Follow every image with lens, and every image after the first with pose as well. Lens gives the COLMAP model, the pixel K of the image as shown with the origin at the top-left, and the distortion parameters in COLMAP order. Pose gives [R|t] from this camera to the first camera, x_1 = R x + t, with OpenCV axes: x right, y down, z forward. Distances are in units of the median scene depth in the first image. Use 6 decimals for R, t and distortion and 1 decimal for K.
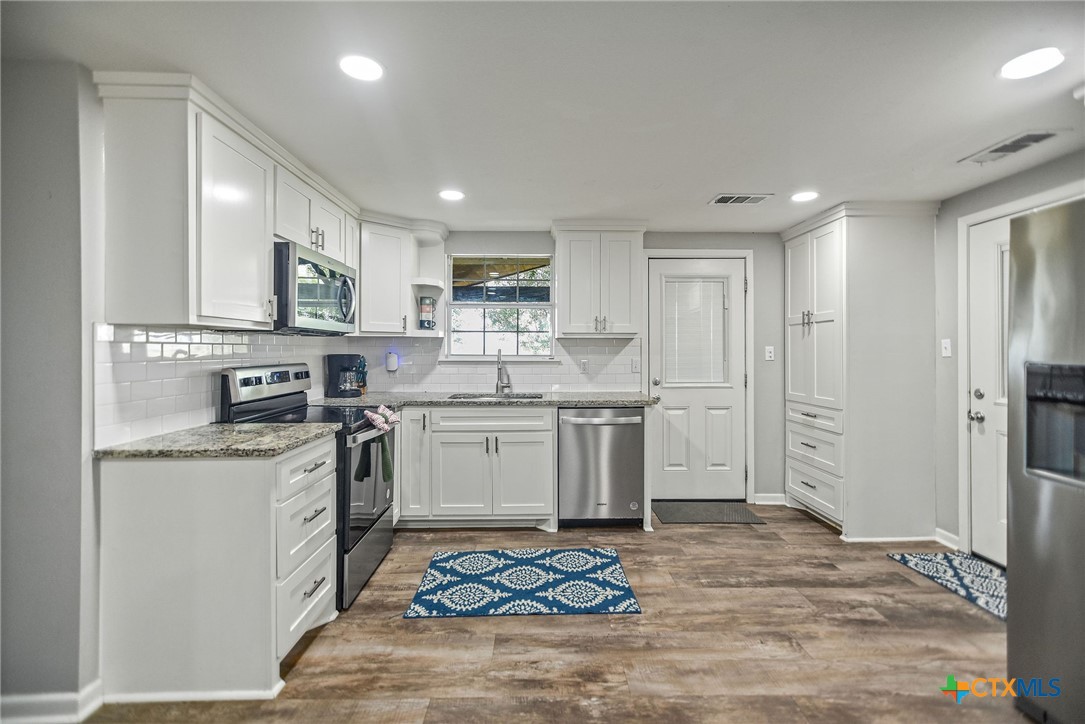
lens RADIAL K [[473.3, 0, 545.6], [0, 473.3, 350.2], [0, 0, 1]] dist [0.000071, 0.000245]
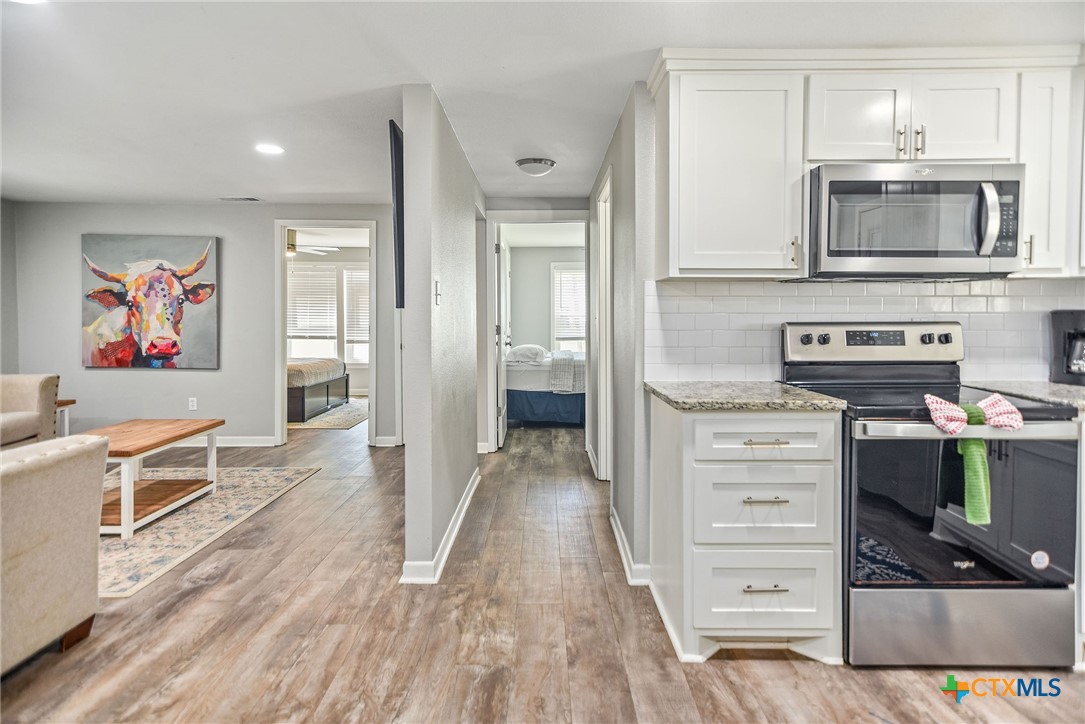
lens RADIAL K [[600.5, 0, 545.7], [0, 600.5, 326.1], [0, 0, 1]] dist [0.022668, 0.000398]
pose [[-0.009554, 0.015087, -0.999841, 0.340713], [-0.002627, 0.999882, 0.015113, 0.019795], [0.999951, 0.002771, -0.009513, 0.388926]]
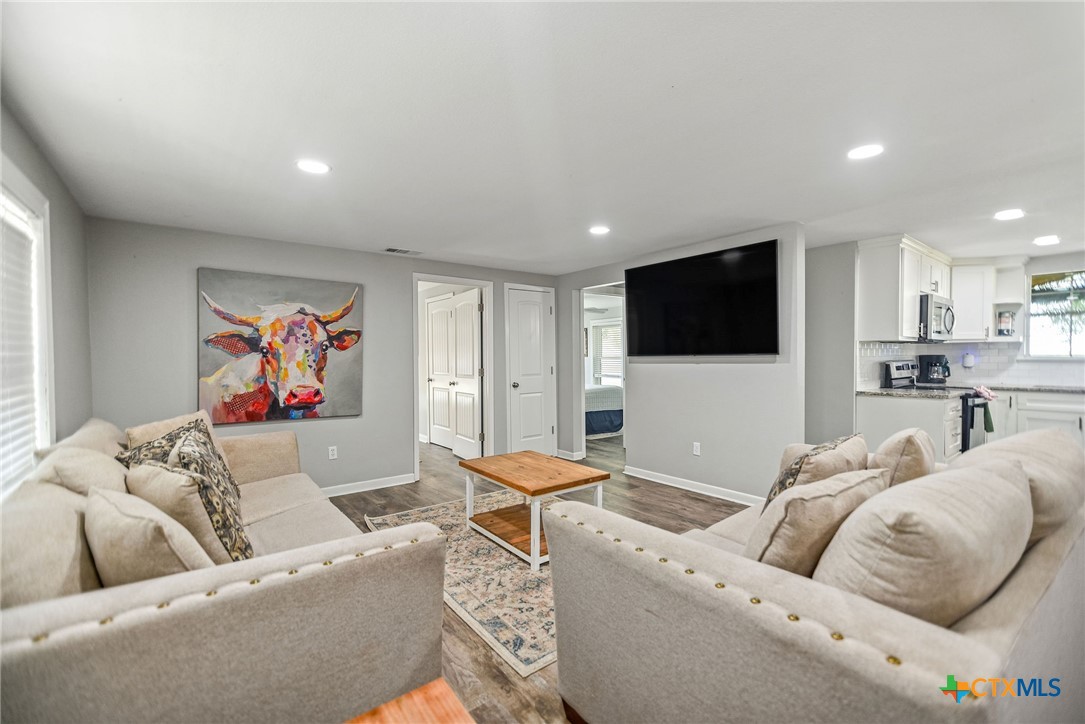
lens RADIAL K [[465.2, 0, 543.8], [0, 465.2, 367.2], [0, 0, 1]] dist [0.000549, 0.000264]
pose [[0.602324, 0.012937, -0.798147, 0.012833], [0.006744, 0.999750, 0.021295, 0.008562], [0.798223, -0.018209, 0.602087, -0.943950]]
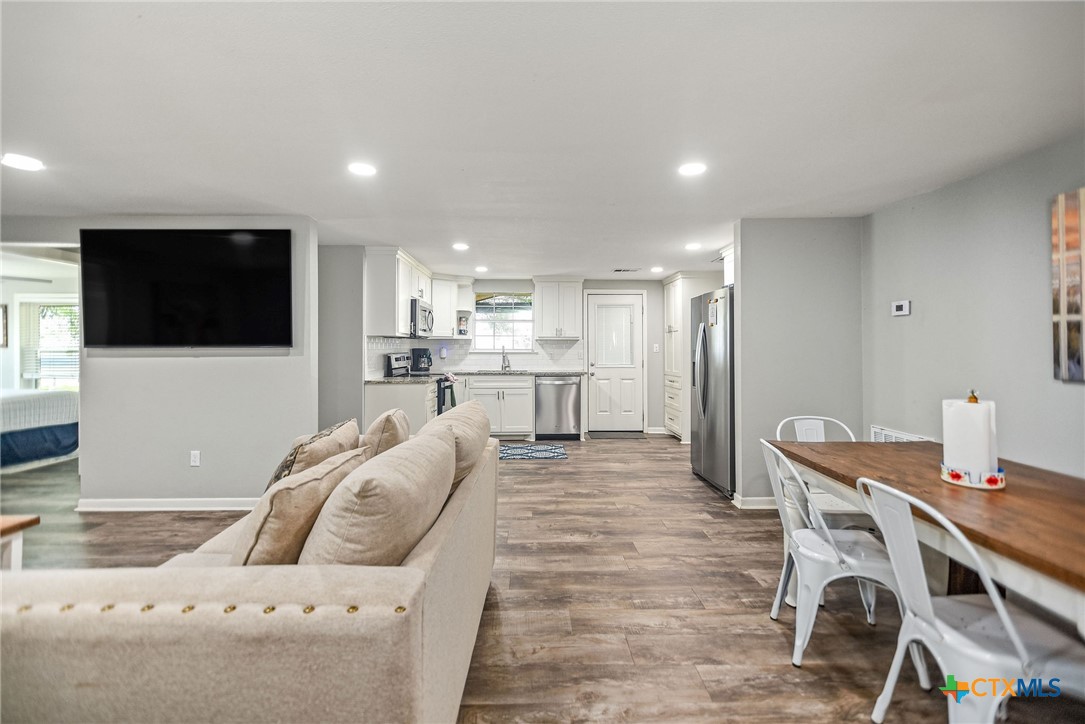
lens RADIAL K [[477.7, 0, 538.3], [0, 477.7, 347.1], [0, 0, 1]] dist [0.001577, 0.000986]
pose [[0.999999, -0.000374, -0.001399, 0.042393], [0.000370, 0.999997, -0.002434, 0.008924], [0.001400, 0.002434, 0.999996, -0.946215]]
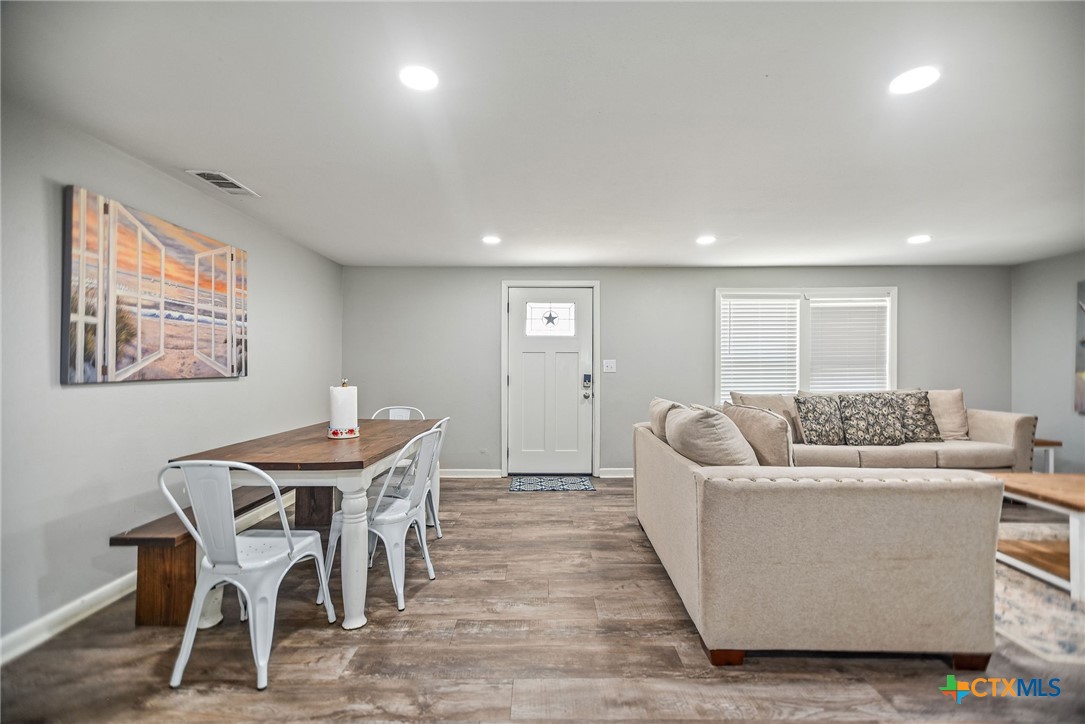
lens RADIAL K [[450.3, 0, 543.0], [0, 450.3, 363.4], [0, 0, 1]] dist [-0.000531, 0.006192]
pose [[-0.999933, -0.000461, 0.011589, 0.158110], [-0.000477, 0.999999, -0.001385, 0.028339], [-0.011588, -0.001391, -0.999932, 0.396870]]
